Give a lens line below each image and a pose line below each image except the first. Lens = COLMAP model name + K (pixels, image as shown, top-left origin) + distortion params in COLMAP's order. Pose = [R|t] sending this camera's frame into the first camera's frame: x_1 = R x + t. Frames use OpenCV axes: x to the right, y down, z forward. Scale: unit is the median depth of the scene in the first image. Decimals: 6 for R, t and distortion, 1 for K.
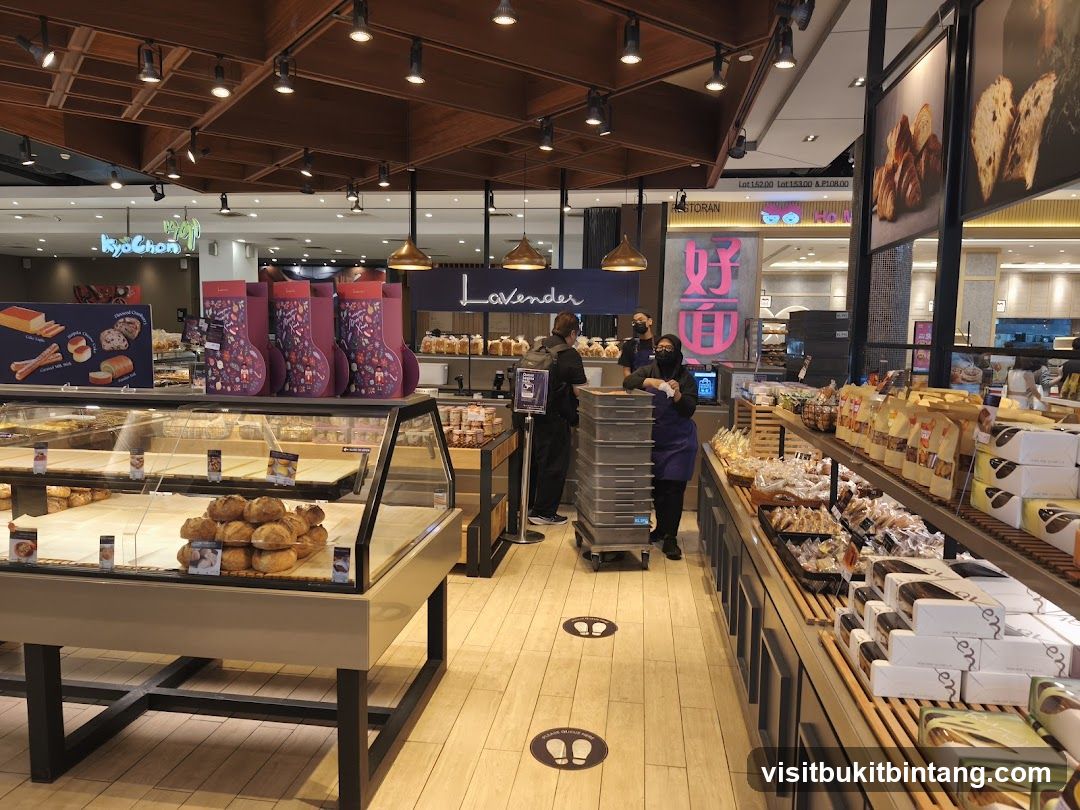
lens RADIAL K [[775.4, 0, 536.3], [0, 775.4, 404.3], [0, 0, 1]] dist [0.036010, -0.020800]
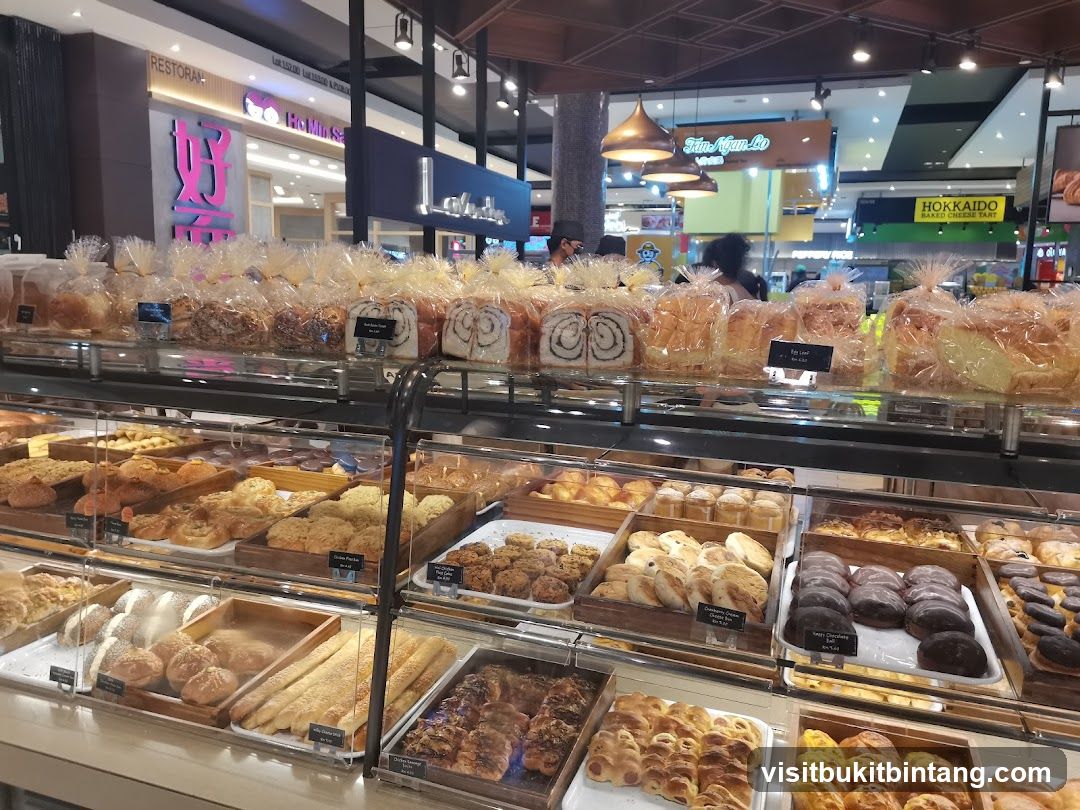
lens RADIAL K [[775.4, 0, 540.8], [0, 775.4, 404.5], [0, 0, 1]] dist [0.036010, -0.020800]
pose [[0.187190, -0.172688, 0.967026, -1.769483], [0.070942, 0.984233, 0.162028, -0.221644], [-0.979759, 0.038273, 0.196489, 2.281410]]
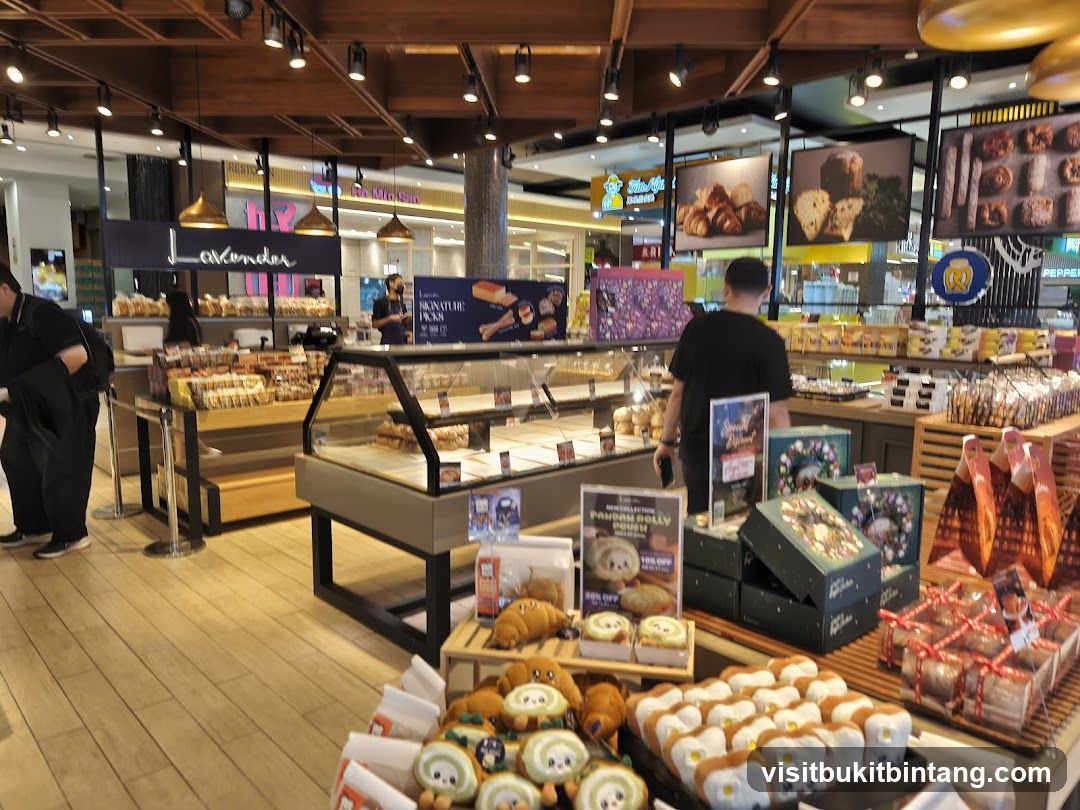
lens RADIAL K [[775.4, 0, 542.9], [0, 775.4, 404.3], [0, 0, 1]] dist [0.036010, -0.020800]
pose [[0.626197, -0.113831, 0.771311, -1.581549], [0.067885, 0.993488, 0.091507, -0.035755], [-0.776704, -0.004941, 0.629846, 0.132116]]
